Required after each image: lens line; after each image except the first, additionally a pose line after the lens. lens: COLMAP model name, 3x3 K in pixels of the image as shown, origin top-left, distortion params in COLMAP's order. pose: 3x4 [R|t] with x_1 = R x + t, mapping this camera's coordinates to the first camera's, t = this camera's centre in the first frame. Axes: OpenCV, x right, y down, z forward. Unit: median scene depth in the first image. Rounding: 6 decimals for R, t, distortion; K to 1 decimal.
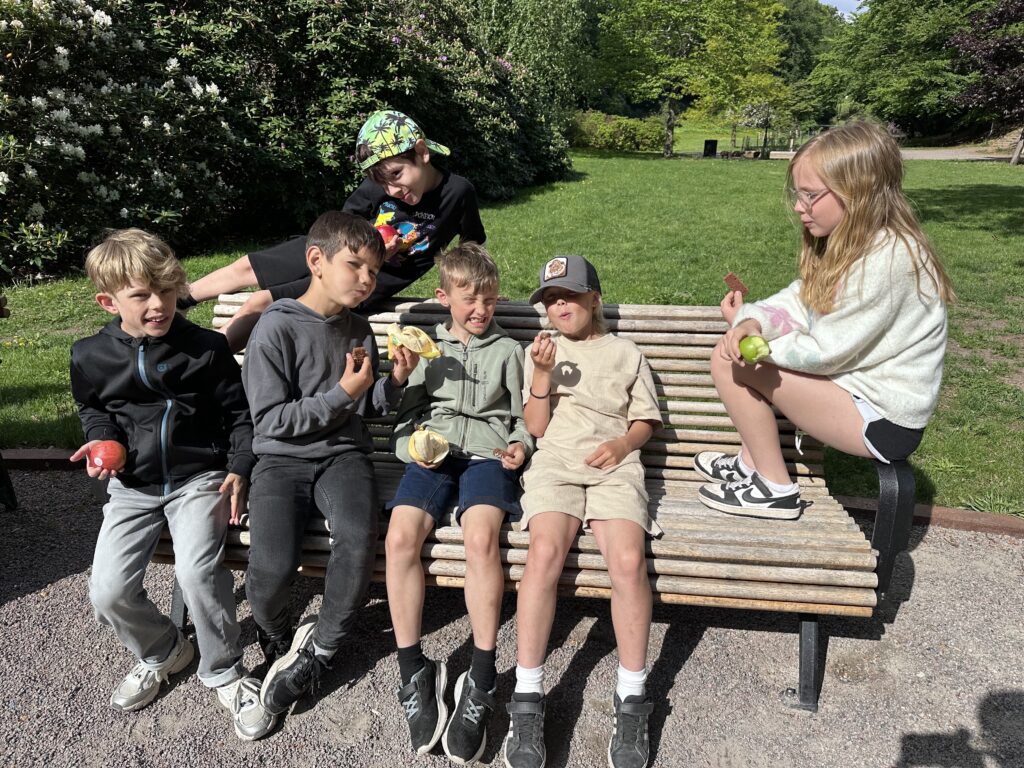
lens RADIAL K [[728.1, 0, 512.0], [0, 728.1, 384.0], [0, 0, 1]] dist [0.034808, -0.050885]
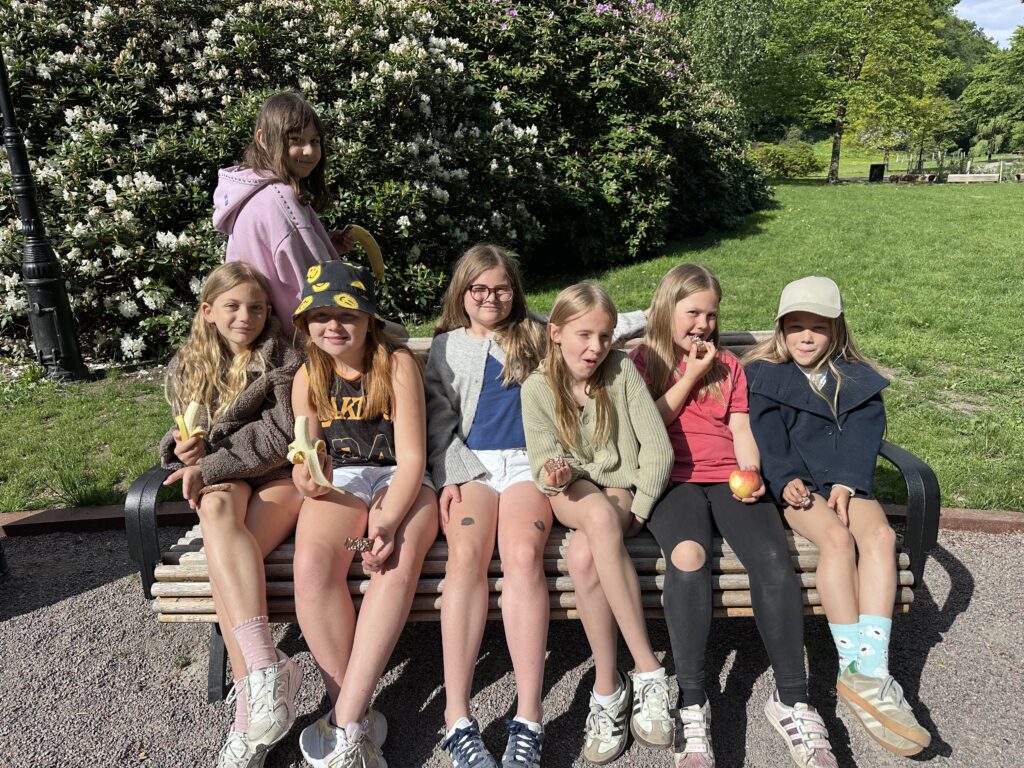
lens RADIAL K [[728.1, 0, 512.0], [0, 728.1, 384.0], [0, 0, 1]] dist [0.034808, -0.050885]
pose [[0.987290, 0.017356, -0.157979, -0.219155], [-0.023659, 0.998994, -0.038103, -0.011034], [0.157158, 0.041356, 0.986707, 0.011201]]
